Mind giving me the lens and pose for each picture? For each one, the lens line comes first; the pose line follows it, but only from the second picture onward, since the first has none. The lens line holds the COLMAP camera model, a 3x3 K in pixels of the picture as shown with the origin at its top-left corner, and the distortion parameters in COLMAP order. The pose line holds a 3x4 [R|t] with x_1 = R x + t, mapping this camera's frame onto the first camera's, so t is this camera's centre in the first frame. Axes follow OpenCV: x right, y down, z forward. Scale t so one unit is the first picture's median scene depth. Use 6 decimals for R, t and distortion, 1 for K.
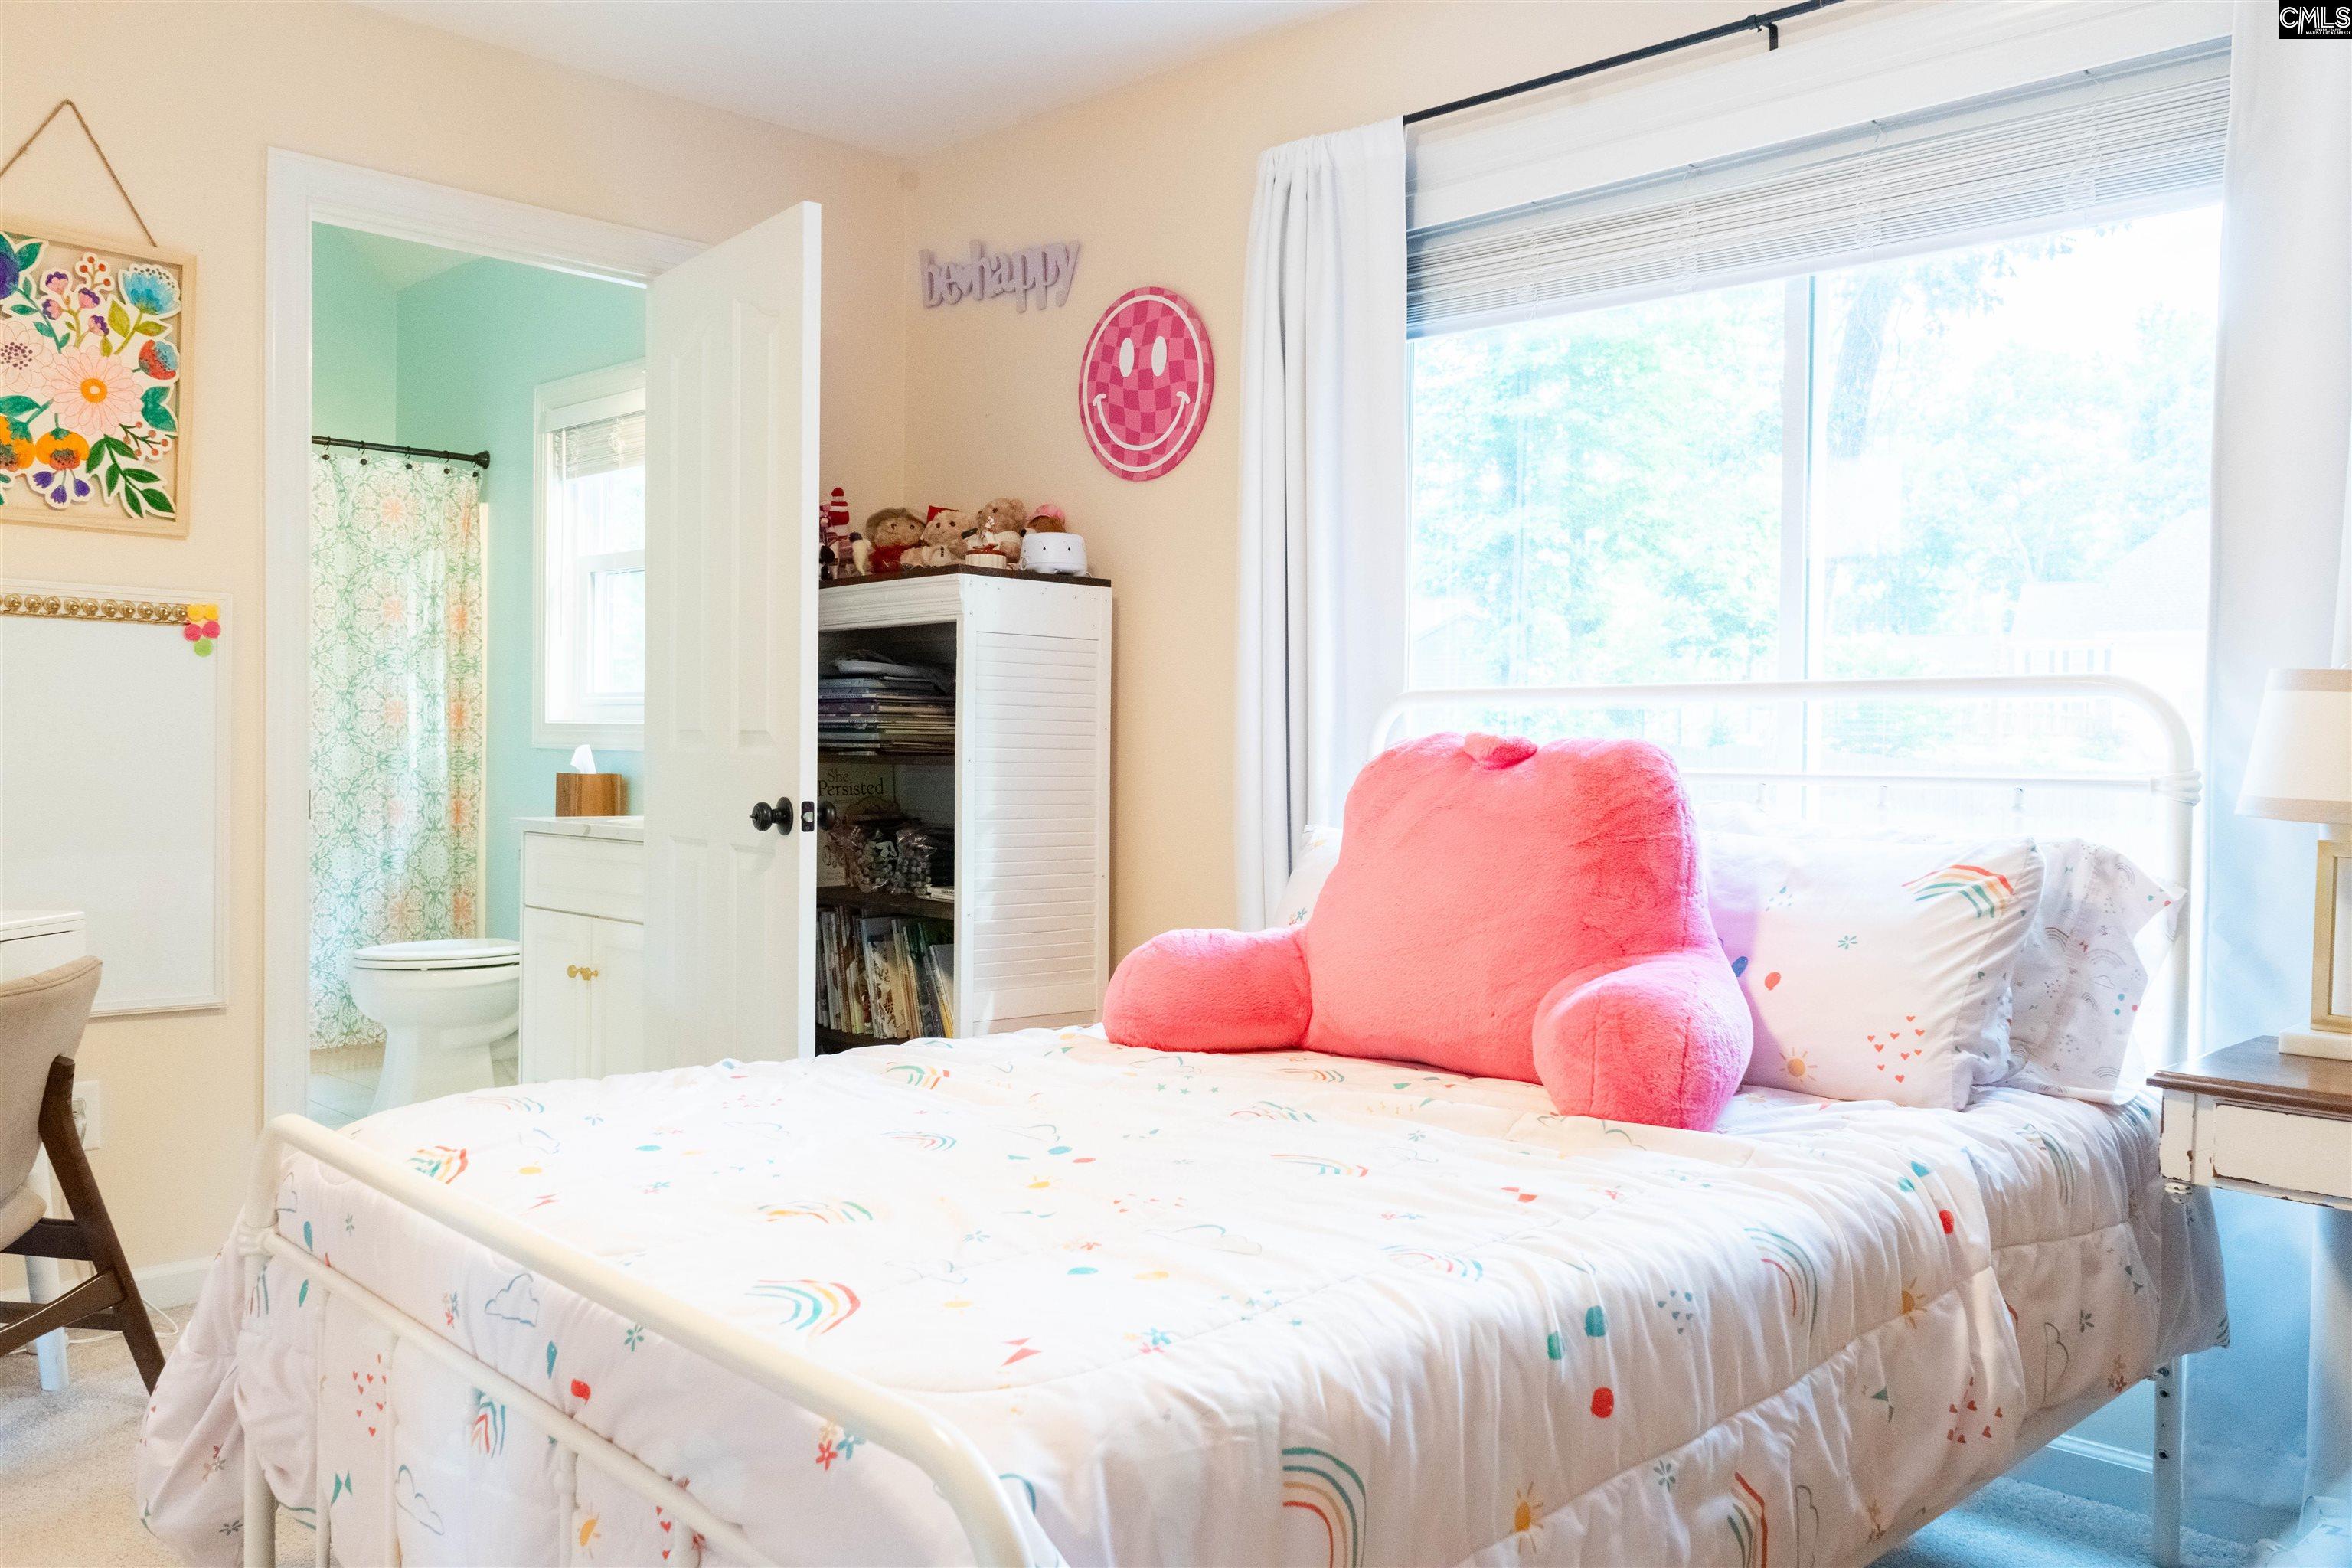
lens RADIAL K [[1875.2, 0, 1176.6], [0, 1875.2, 795.6], [0, 0, 1]] dist [-0.005059, -0.007641]
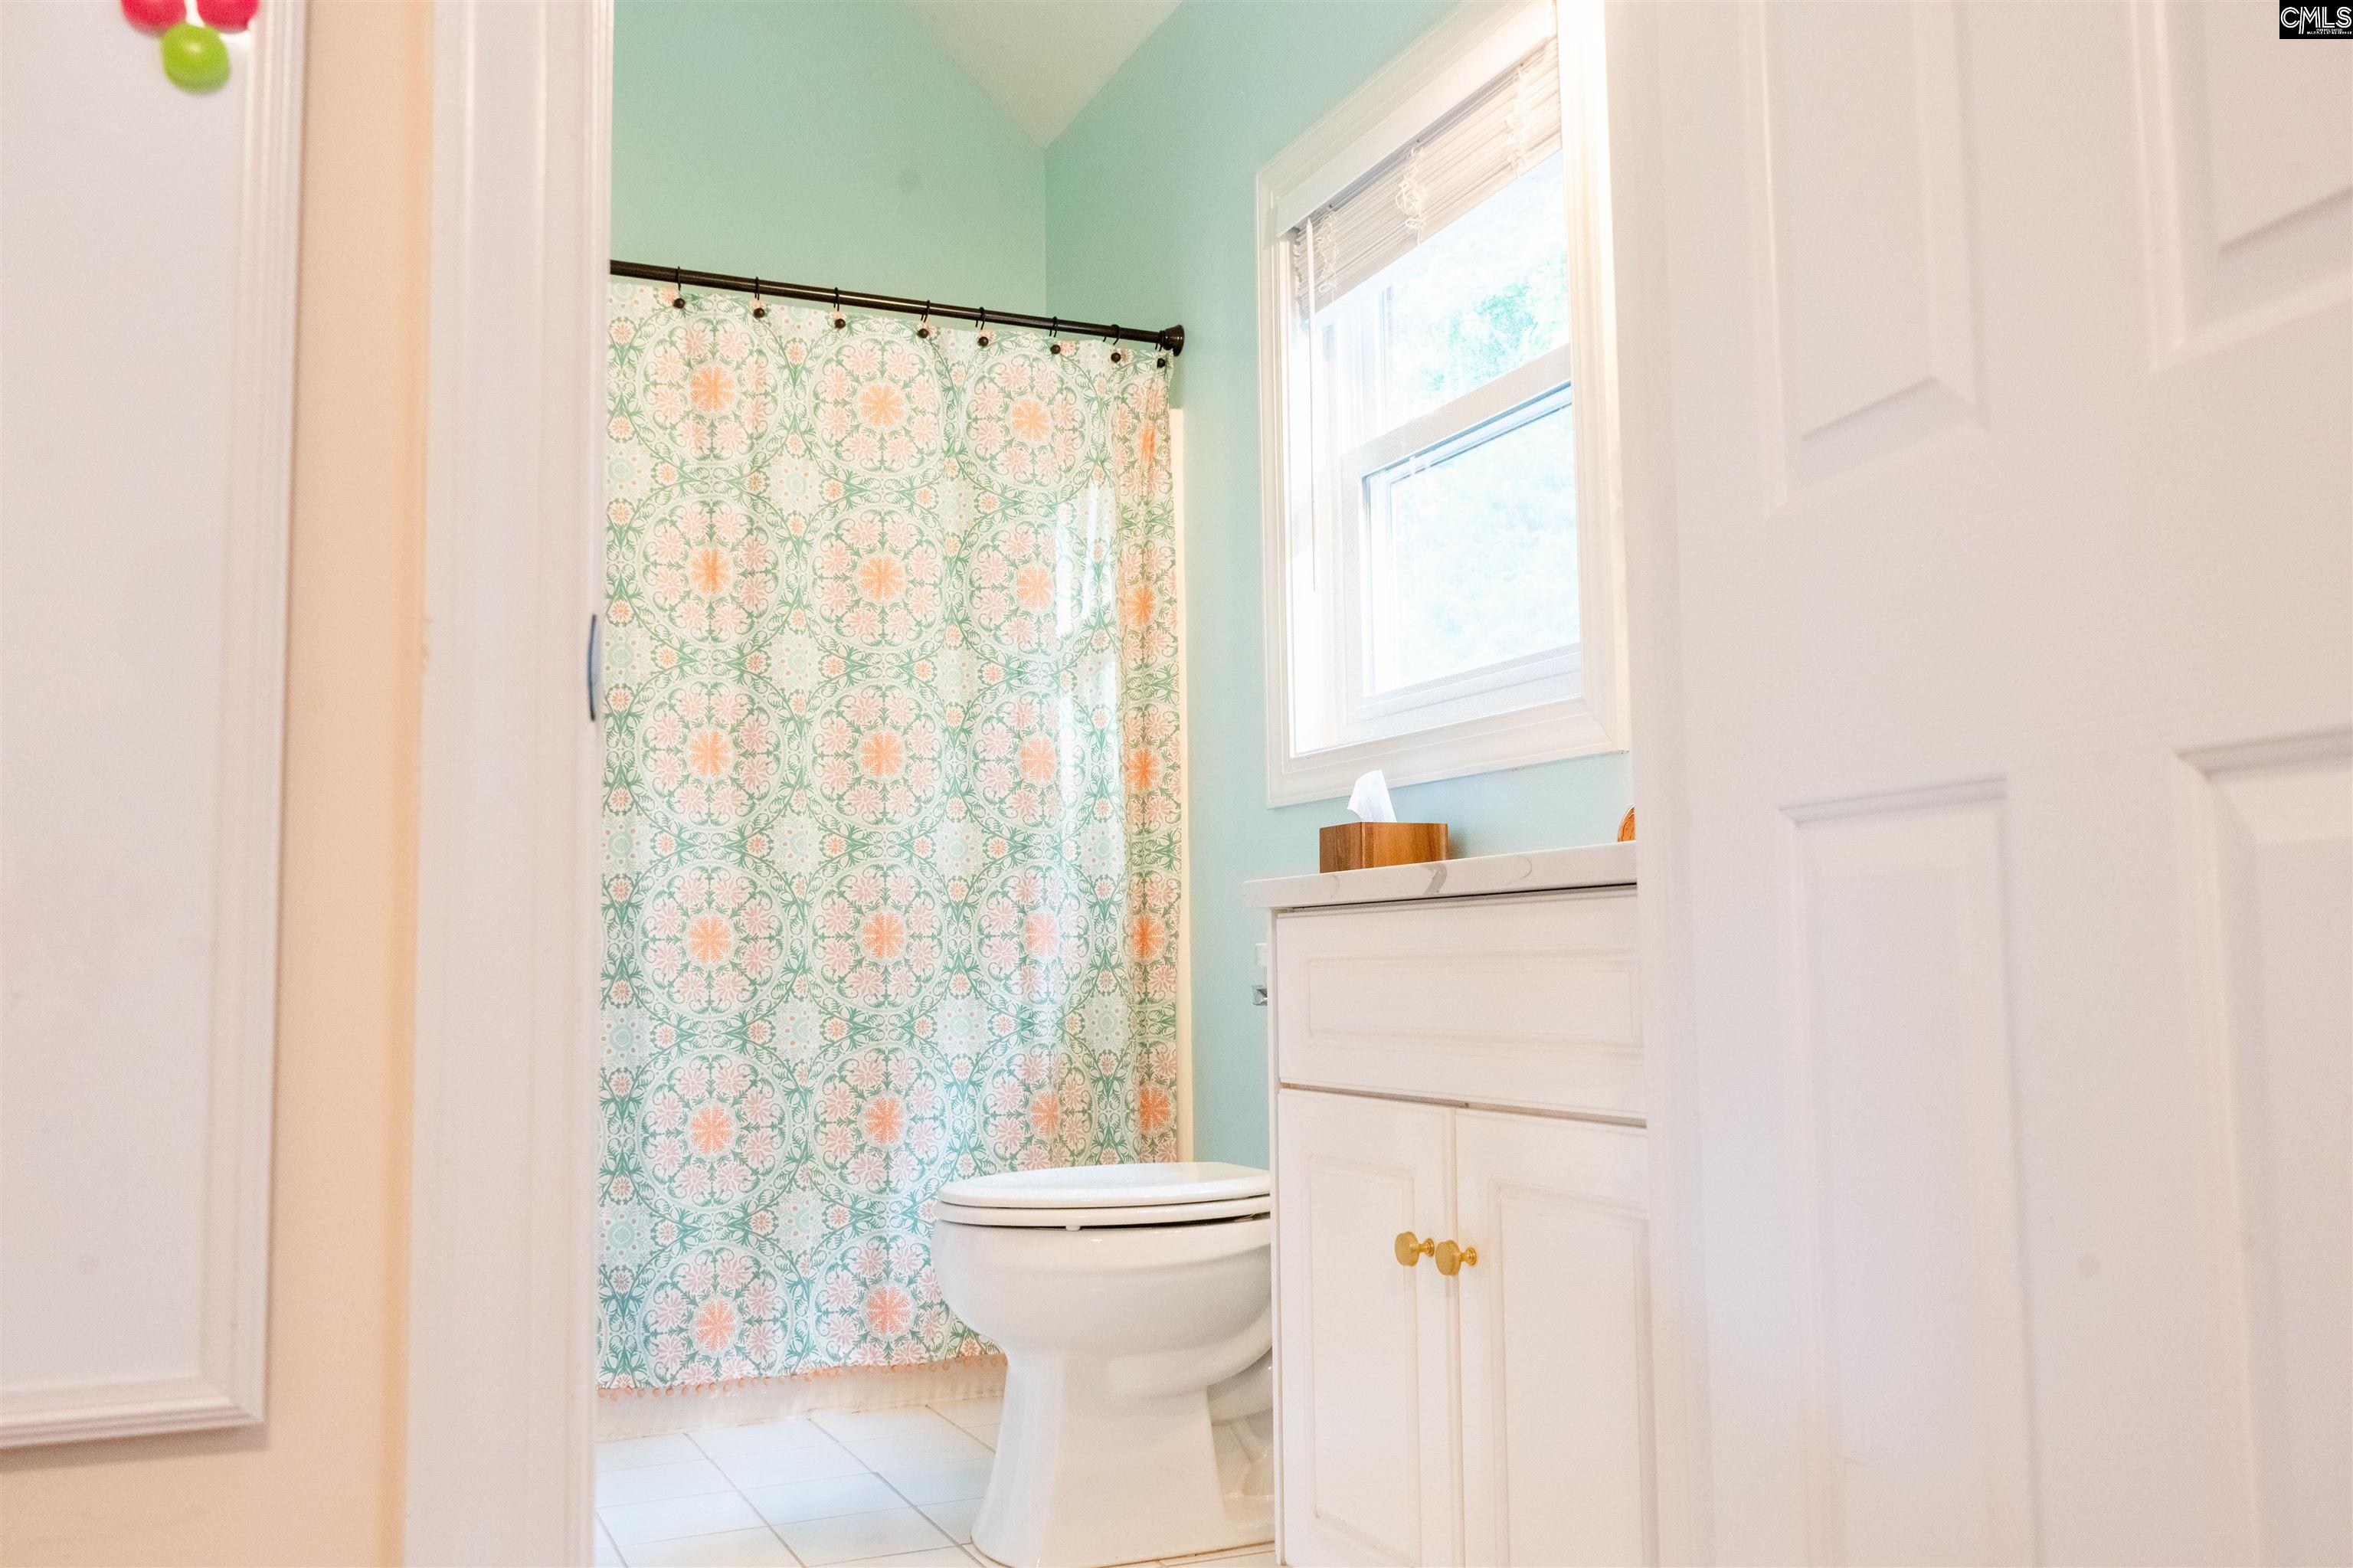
lens RADIAL K [[1966.0, 0, 1186.4], [0, 1966.0, 782.2], [0, 0, 1]] dist [-0.000436, -0.002022]
pose [[0.937614, -0.059798, -0.342497, -0.168500], [0.019617, 0.992628, -0.119605, 0.034882], [0.347124, 0.105425, 0.931875, 0.454855]]
